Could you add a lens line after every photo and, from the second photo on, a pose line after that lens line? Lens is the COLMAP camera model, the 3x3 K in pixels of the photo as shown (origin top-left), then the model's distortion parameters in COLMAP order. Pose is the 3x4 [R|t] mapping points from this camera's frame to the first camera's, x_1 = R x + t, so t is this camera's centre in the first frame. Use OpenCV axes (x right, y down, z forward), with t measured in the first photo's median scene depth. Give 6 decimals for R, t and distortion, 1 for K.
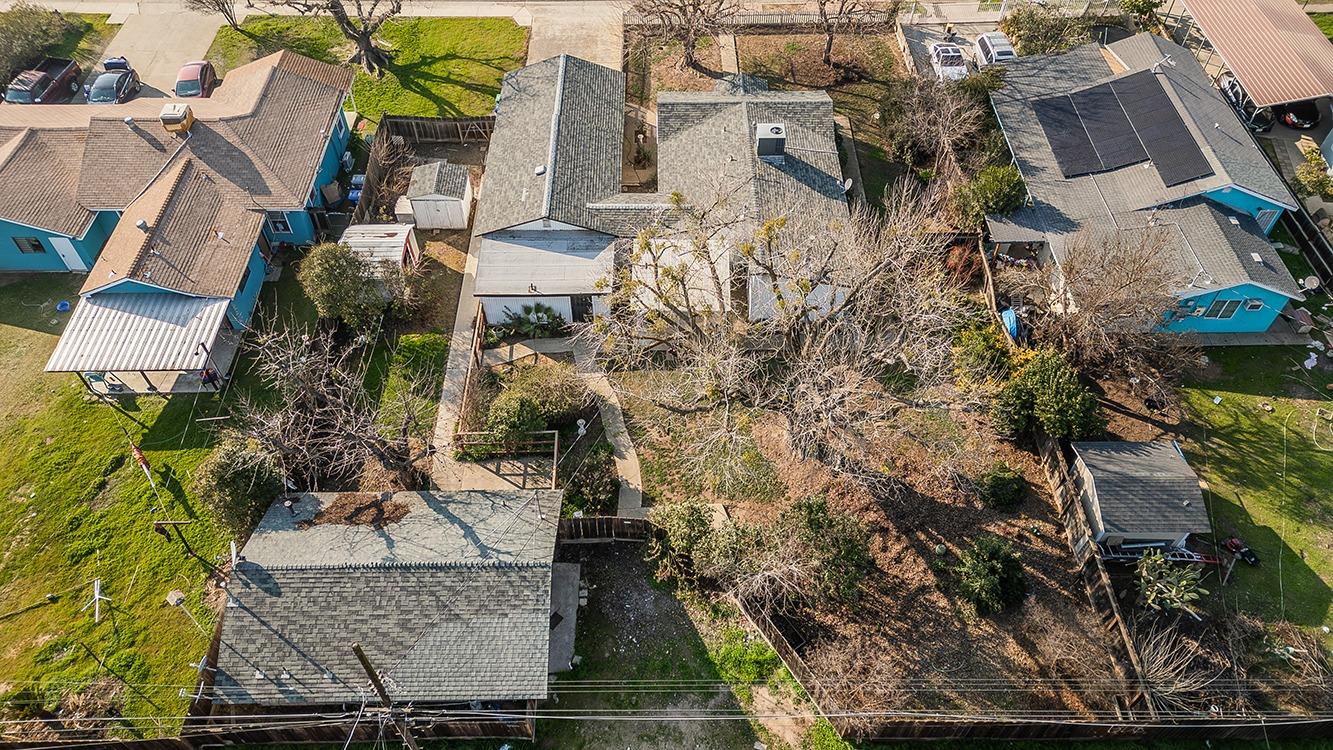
lens RADIAL K [[924.9, 0, 666.5], [0, 924.9, 375.0], [0, 0, 1]] dist [0.085938, -0.052215]
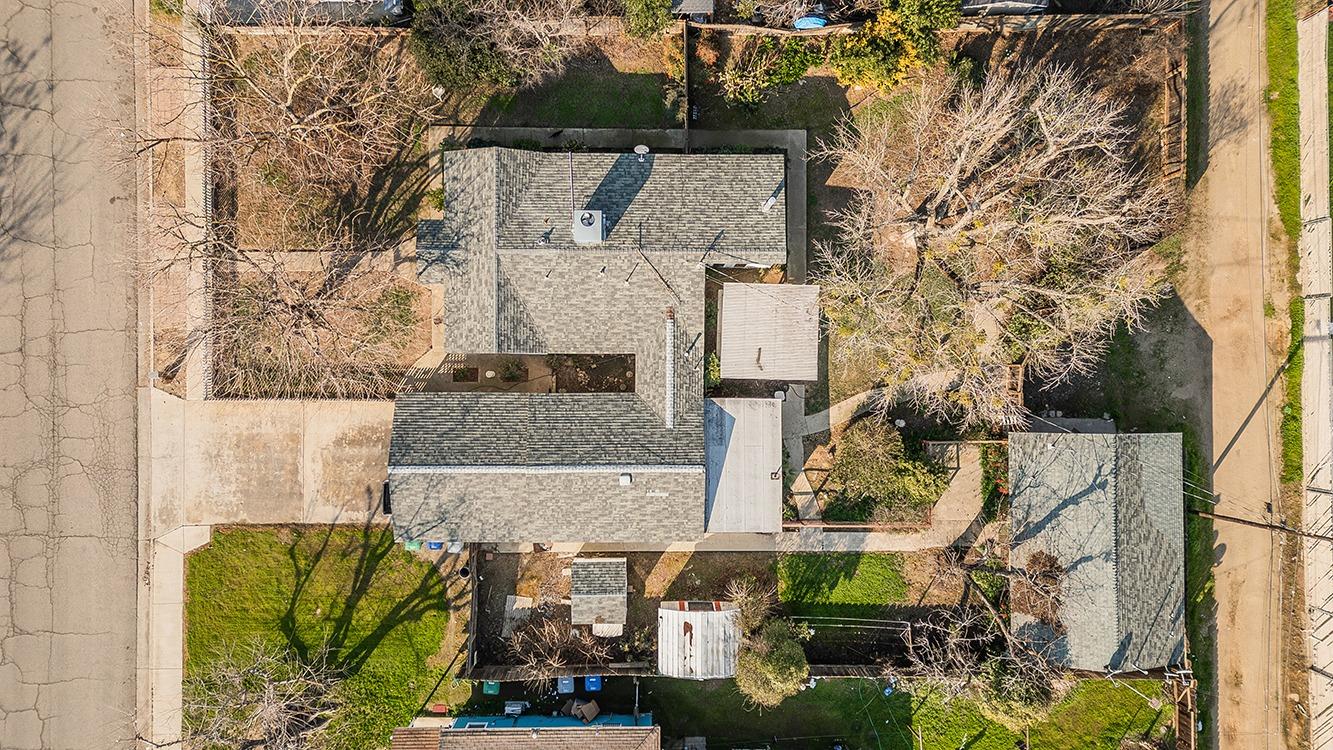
lens RADIAL K [[933.3, 0, 666.5], [0, 933.3, 375.0], [0, 0, 1]] dist [0.080872, -0.034333]
pose [[0.010156, -0.999928, 0.006408, -0.041805], [0.751923, 0.011861, 0.659144, -0.907635], [-0.659173, -0.001876, 0.751989, 0.309495]]
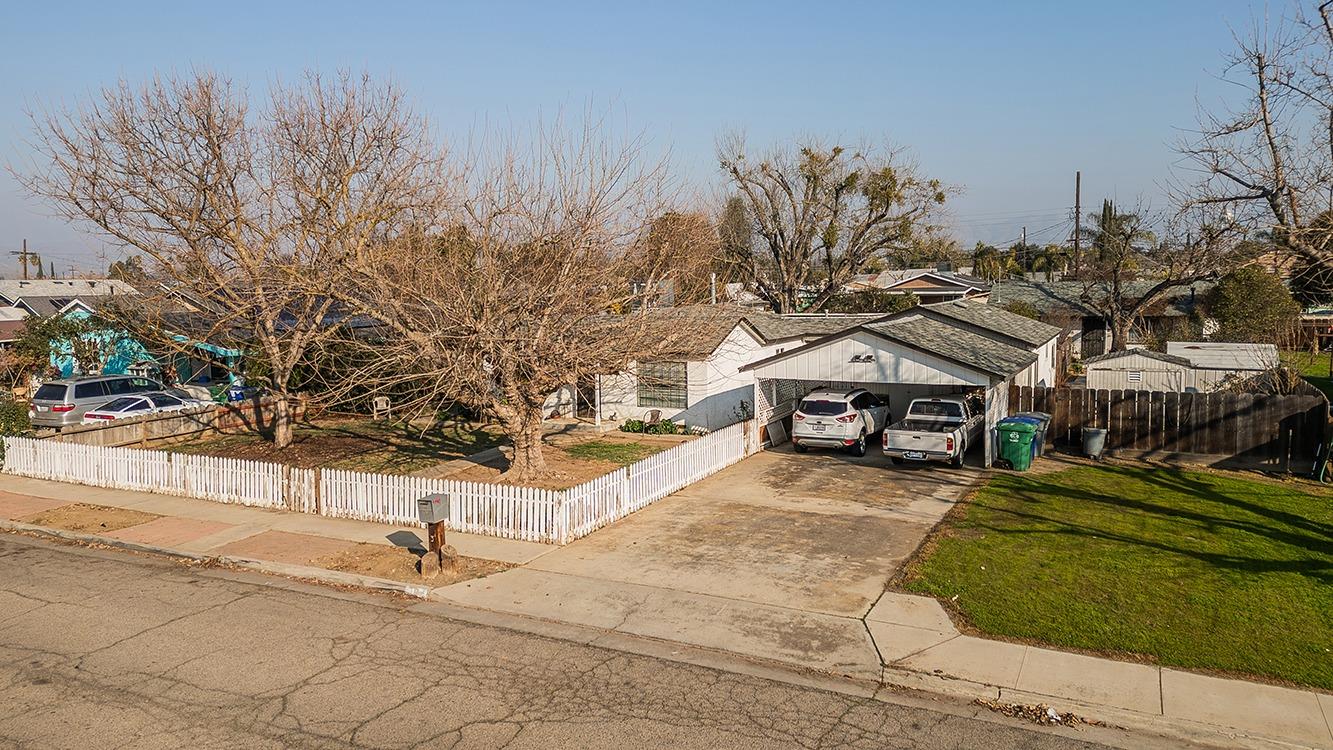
lens RADIAL K [[943.1, 0, 662.3], [0, 943.1, 373.5], [0, 0, 1]] dist [0.086272, -0.057659]
pose [[-0.882996, -0.030832, 0.468367, -0.313365], [0.370264, 0.567525, 0.735404, -0.915939], [-0.288484, 0.822778, -0.489707, 1.656465]]
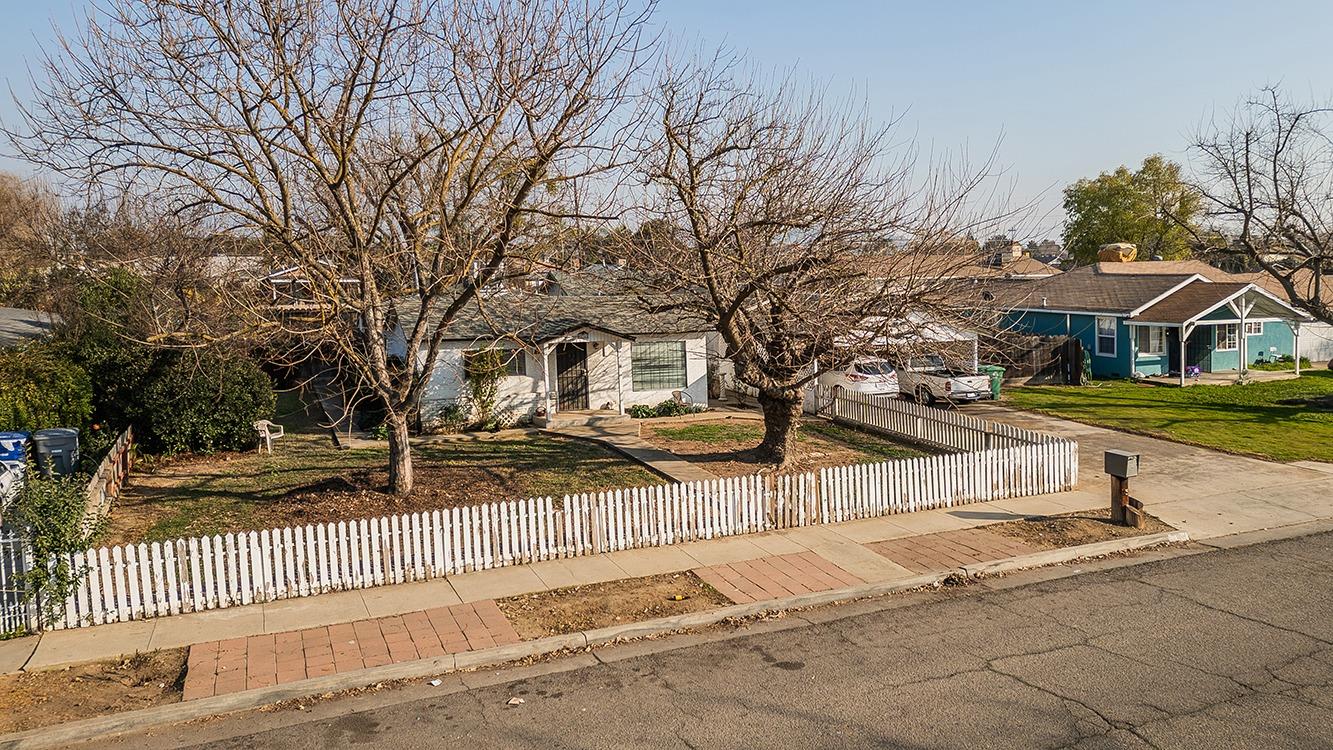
lens RADIAL K [[931.6, 0, 679.5], [0, 931.6, 347.6], [0, 0, 1]] dist [0.083733, -0.055926]
pose [[-0.914430, 0.038396, -0.402919, 0.304750], [-0.307901, 0.580150, 0.754070, -0.907311], [0.262707, 0.813604, -0.518685, 1.657972]]
